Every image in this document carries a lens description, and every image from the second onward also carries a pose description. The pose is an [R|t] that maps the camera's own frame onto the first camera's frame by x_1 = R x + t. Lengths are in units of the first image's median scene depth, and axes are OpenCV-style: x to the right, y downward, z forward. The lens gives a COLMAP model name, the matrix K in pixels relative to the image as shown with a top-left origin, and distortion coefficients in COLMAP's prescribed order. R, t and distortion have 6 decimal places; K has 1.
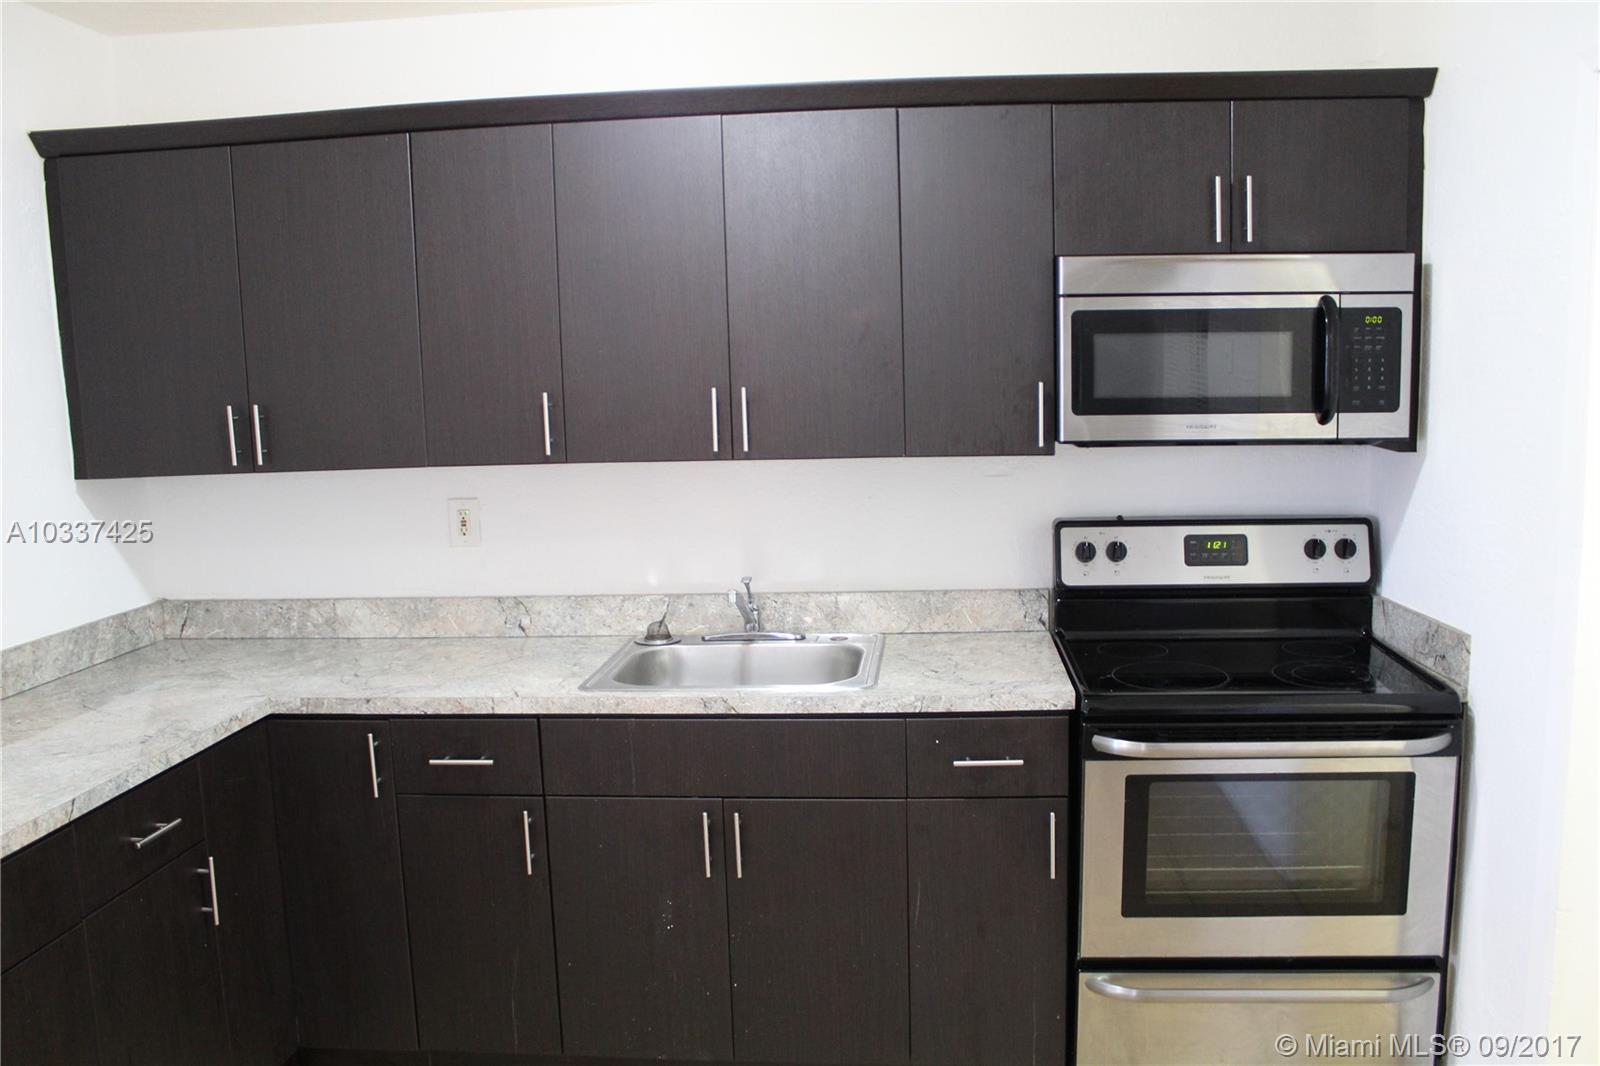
lens RADIAL K [[1330.8, 0, 813.4], [0, 1330.8, 546.2], [0, 0, 1]] dist [-0.147865, 0.115955]
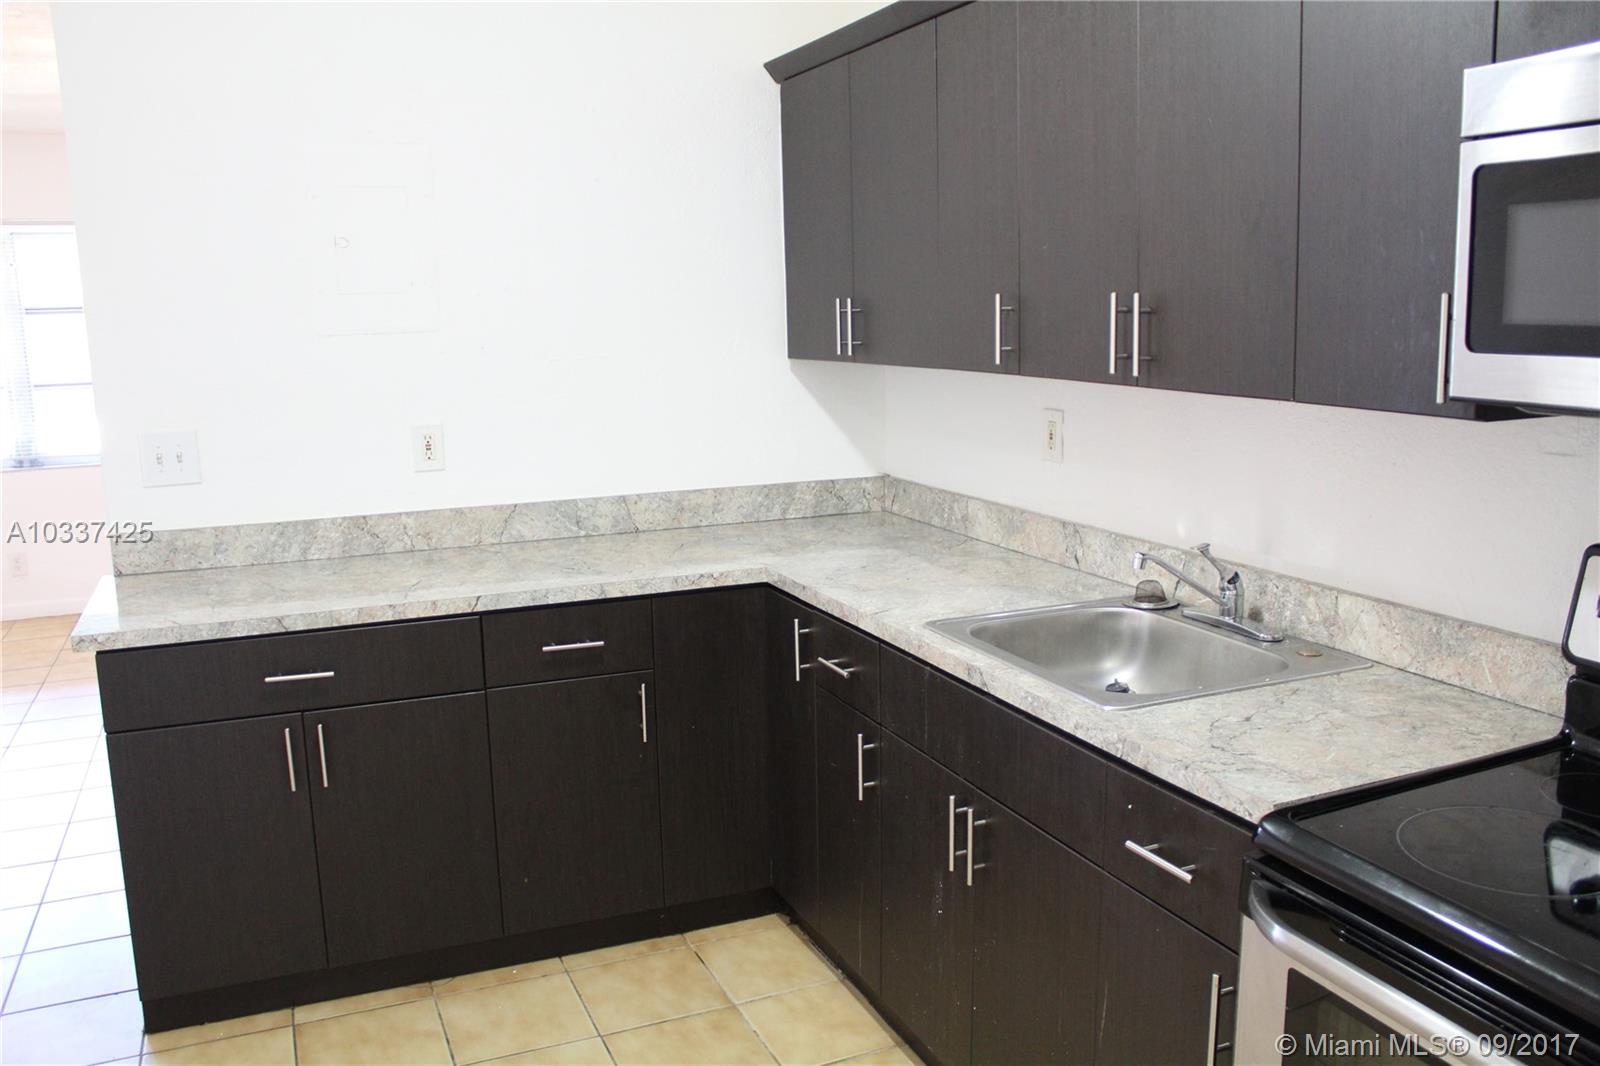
lens RADIAL K [[1330.8, 0, 805.5], [0, 1330.8, 529.5], [0, 0, 1]] dist [-0.147865, 0.115955]
pose [[0.469520, 0.168570, -0.866681, 0.481915], [-0.117151, 0.984820, 0.128082, -0.053146], [0.875115, 0.041395, 0.482141, 0.419649]]
